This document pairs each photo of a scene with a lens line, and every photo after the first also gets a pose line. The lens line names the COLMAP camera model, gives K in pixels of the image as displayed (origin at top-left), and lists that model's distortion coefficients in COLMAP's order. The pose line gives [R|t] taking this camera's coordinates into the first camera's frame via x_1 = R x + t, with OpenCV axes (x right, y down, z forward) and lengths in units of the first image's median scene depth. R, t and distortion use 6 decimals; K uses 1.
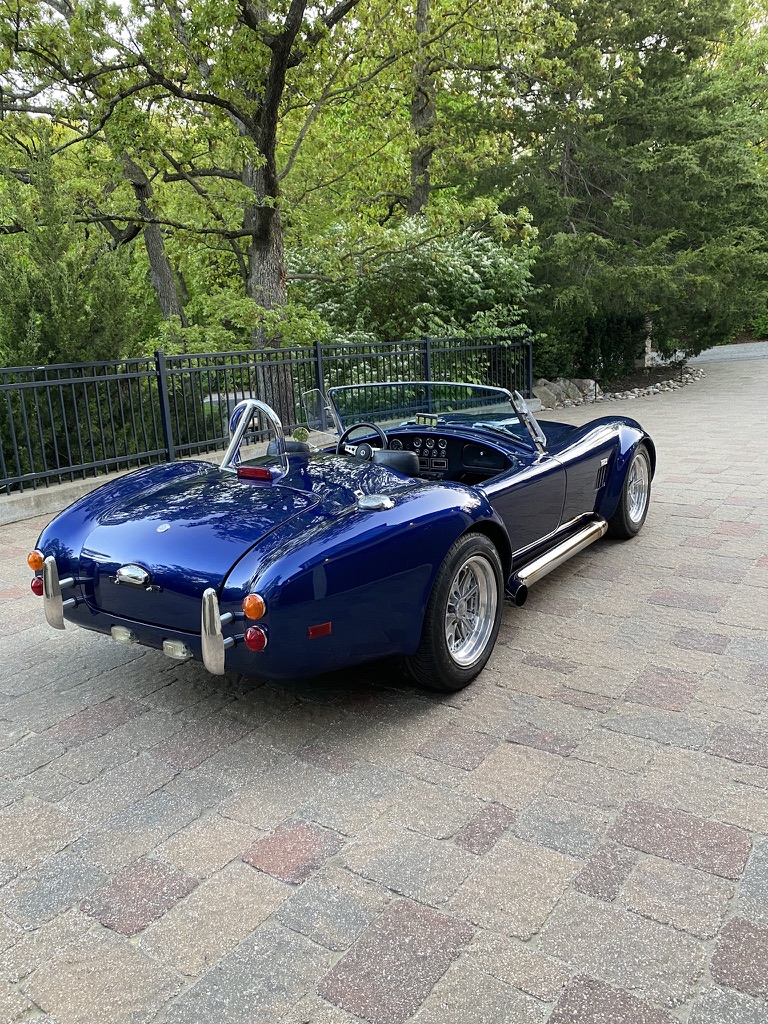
lens RADIAL K [[786.0, 0, 377.7], [0, 786.0, 516.0], [0, 0, 1]] dist [0.014694, -0.007460]
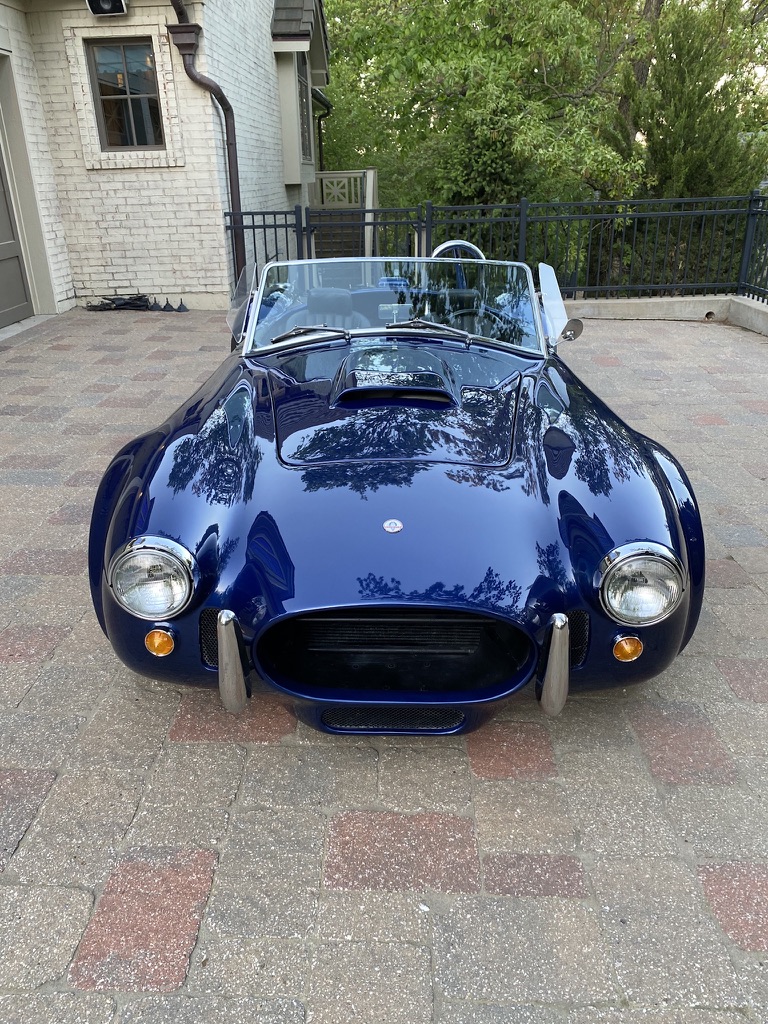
lens RADIAL K [[786.0, 0, 375.0], [0, 786.0, 511.9], [0, 0, 1]] dist [0.014694, -0.007460]
pose [[-0.829348, 0.266078, -0.491309, 0.209599], [-0.091939, 0.802353, 0.589726, -0.170550], [0.551116, 0.534259, -0.640966, 0.645384]]
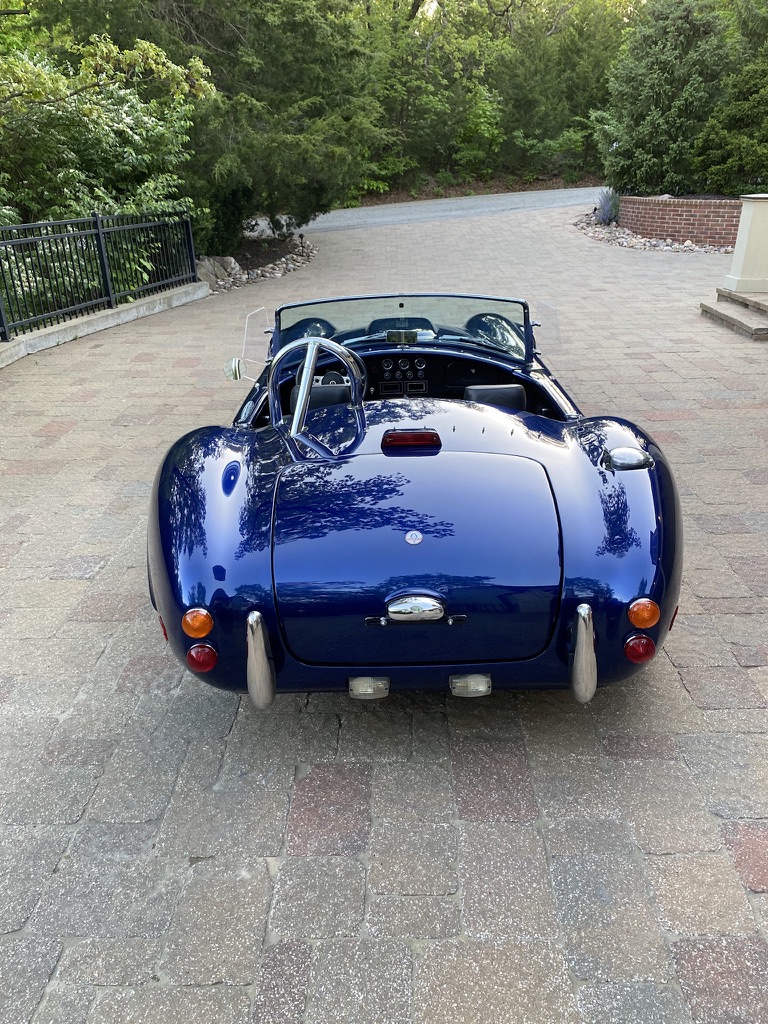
lens RADIAL K [[786.0, 0, 382.7], [0, 786.0, 511.9], [0, 0, 1]] dist [0.014694, -0.007460]
pose [[0.824727, -0.203832, 0.527520, -0.183386], [0.119342, 0.974510, 0.189968, -0.041106], [-0.552795, -0.093717, 0.828031, 0.108193]]
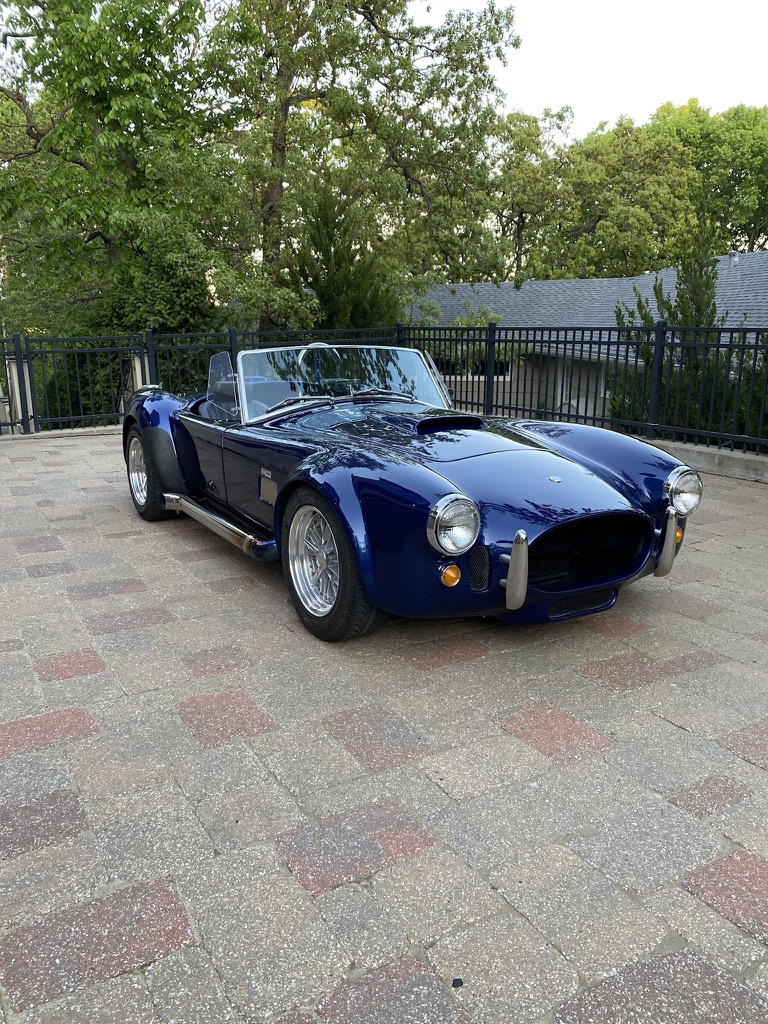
lens RADIAL K [[786.0, 0, 386.1], [0, 786.0, 510.0], [0, 0, 1]] dist [0.014694, -0.007460]
pose [[-0.407980, 0.252848, -0.877280, 0.388276], [-0.202589, 0.911860, 0.357029, -0.140590], [0.890230, 0.323388, -0.320797, 0.574983]]
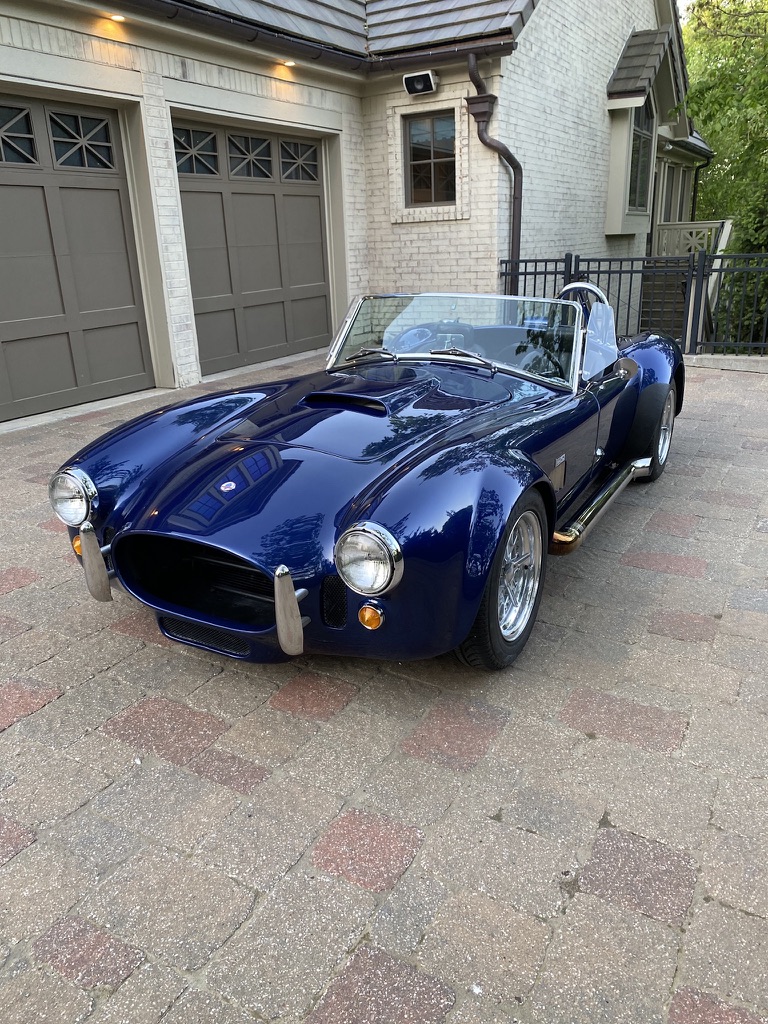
lens RADIAL K [[786.0, 0, 365.9], [0, 786.0, 504.1], [0, 0, 1]] dist [0.014694, -0.007460]
pose [[-0.993133, 0.091558, -0.072829, 0.097659], [0.036985, 0.836304, 0.547017, -0.182467], [0.110991, 0.540567, -0.833948, 0.732561]]
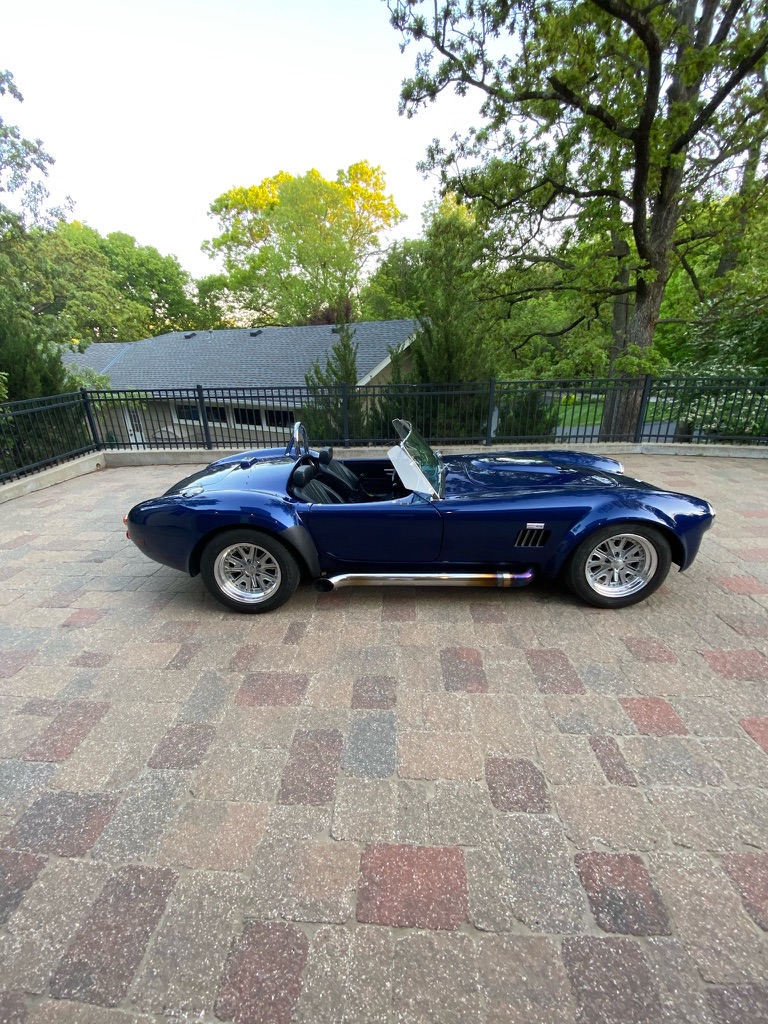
lens RADIAL K [[412.8, 0, 377.9], [0, 412.8, 507.2], [0, 0, 1]] dist [0.000266, -0.000309]
pose [[0.530148, 0.318874, -0.785660, 0.261222], [-0.203820, 0.947347, 0.246963, -0.082808], [0.823043, 0.029206, 0.567227, 0.208685]]
